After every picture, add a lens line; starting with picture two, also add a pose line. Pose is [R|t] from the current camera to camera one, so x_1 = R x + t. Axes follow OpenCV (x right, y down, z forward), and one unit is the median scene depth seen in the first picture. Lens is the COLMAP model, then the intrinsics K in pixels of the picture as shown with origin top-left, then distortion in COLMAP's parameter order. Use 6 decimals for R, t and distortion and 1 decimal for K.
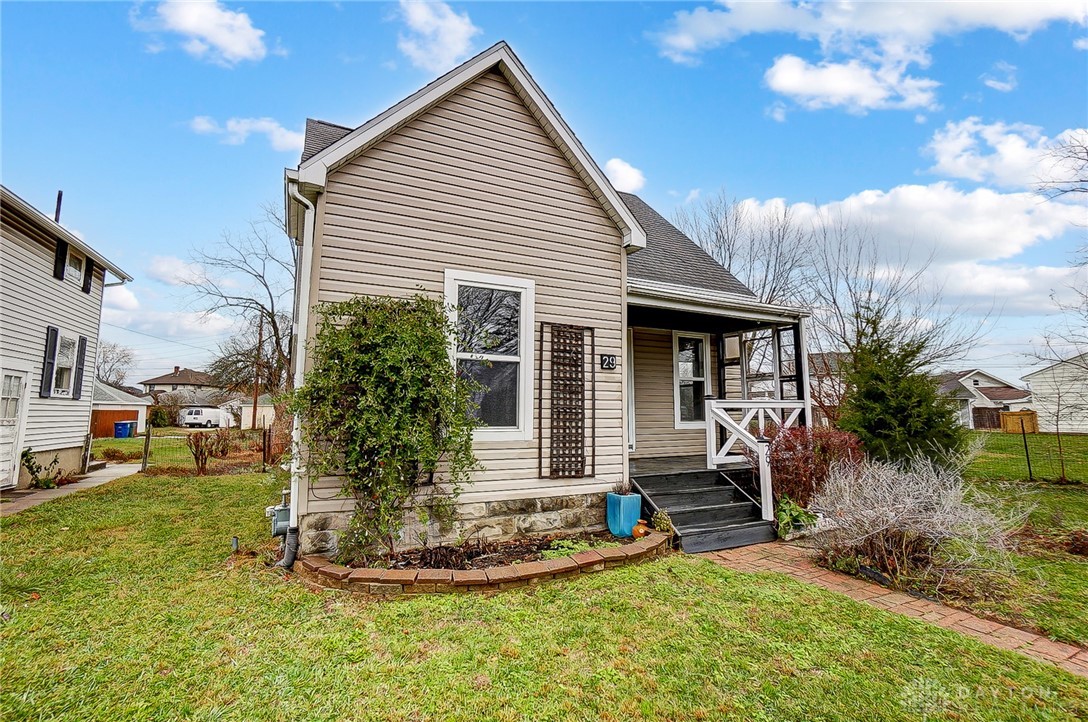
lens RADIAL K [[480.1, 0, 543.2], [0, 480.1, 355.2], [0, 0, 1]] dist [-0.055929, 0.019119]
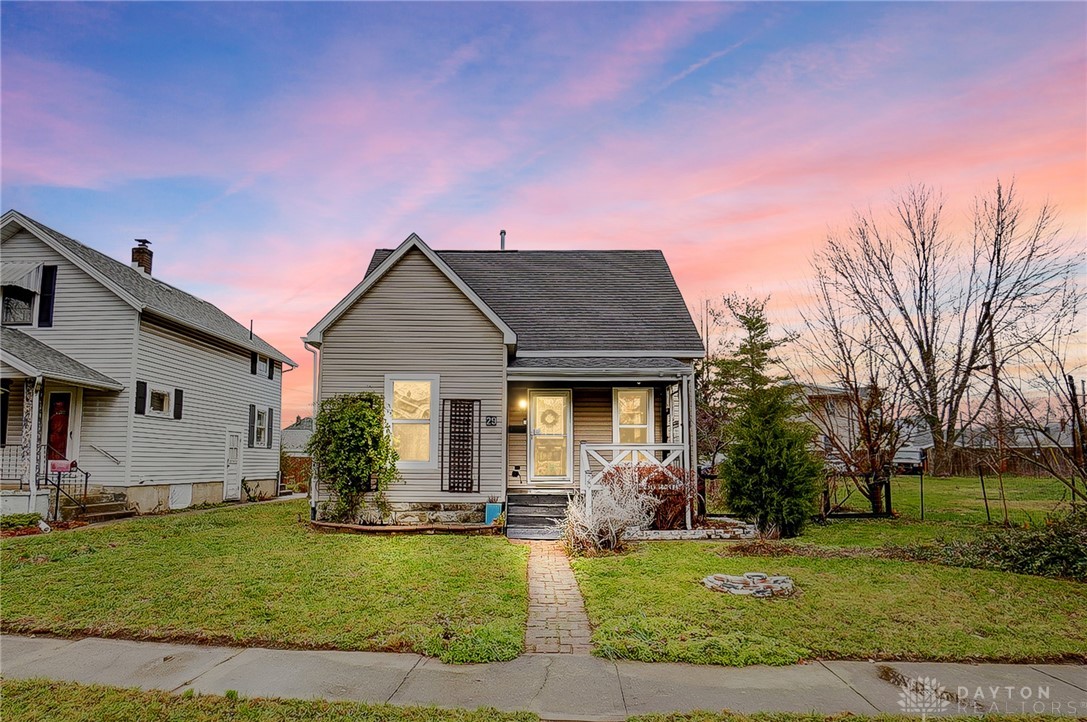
lens RADIAL K [[573.8, 0, 544.6], [0, 573.8, 412.2], [0, 0, 1]] dist [-0.068933, 0.038697]
pose [[0.916363, -0.033662, -0.398932, 1.090084], [0.047647, 0.998547, 0.025191, -0.055389], [0.397504, -0.042092, 0.916635, -0.675638]]
